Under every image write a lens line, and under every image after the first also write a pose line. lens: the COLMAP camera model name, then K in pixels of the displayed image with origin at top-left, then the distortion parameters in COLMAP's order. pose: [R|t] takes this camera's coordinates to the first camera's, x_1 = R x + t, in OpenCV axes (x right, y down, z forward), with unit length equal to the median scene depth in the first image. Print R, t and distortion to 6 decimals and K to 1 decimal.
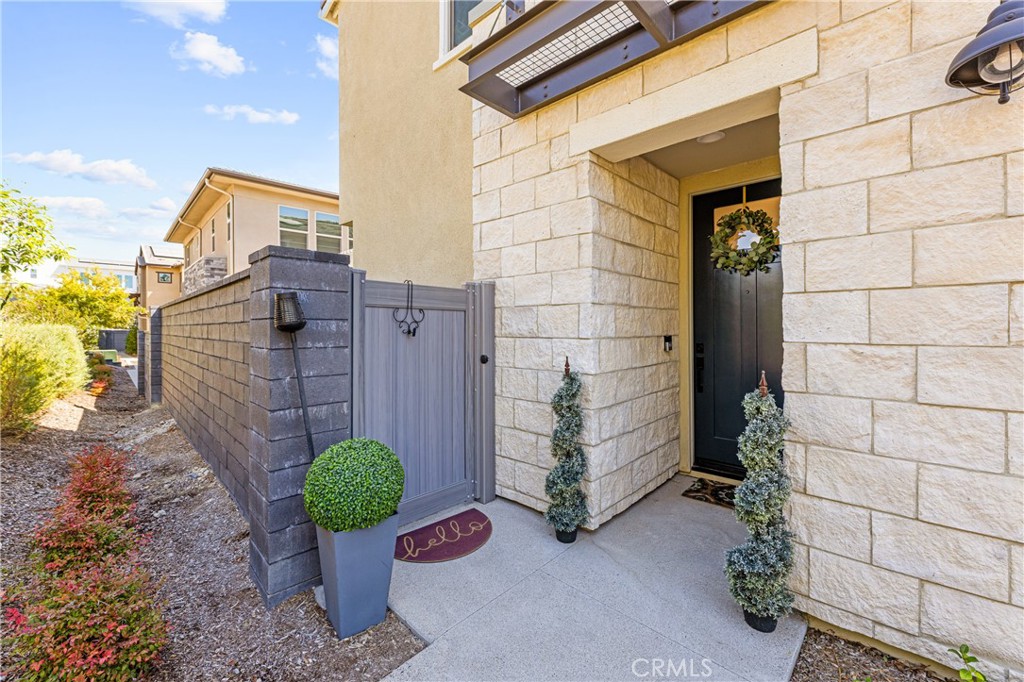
lens RADIAL K [[411.6, 0, 512.0], [0, 411.6, 331.7], [0, 0, 1]] dist [-0.001222, 0.000277]
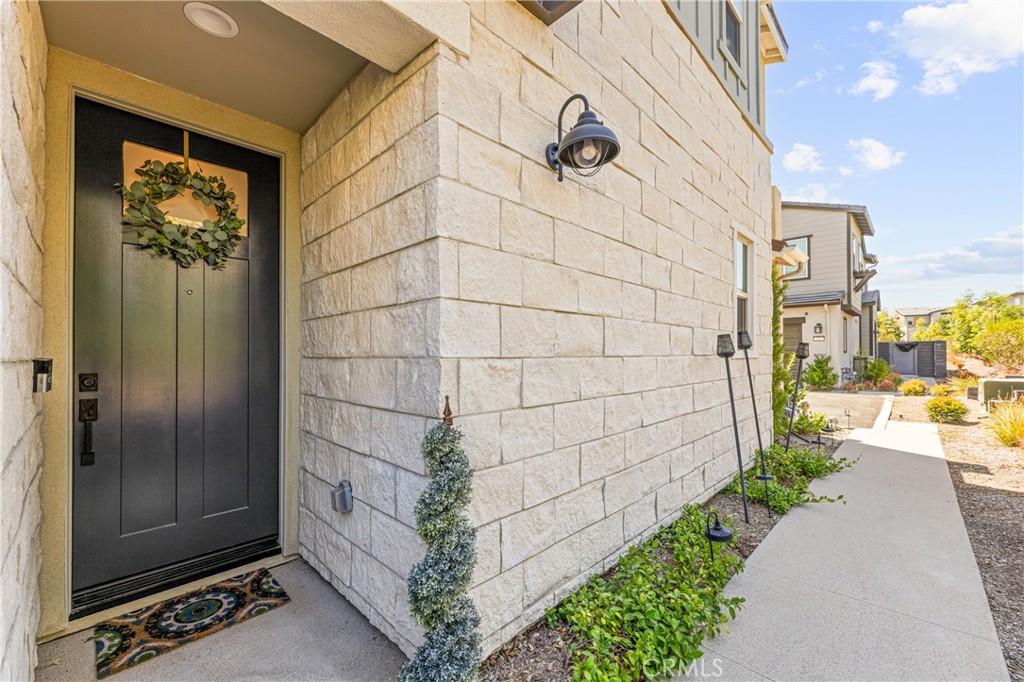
lens RADIAL K [[411.6, 0, 511.9], [0, 411.6, 349.5], [0, 0, 1]] dist [-0.001222, 0.000277]
pose [[0.020442, 0.015394, 0.999673, -0.141114], [0.012983, 0.999793, -0.015661, 0.023562], [-0.999707, 0.013299, 0.020238, 0.857459]]
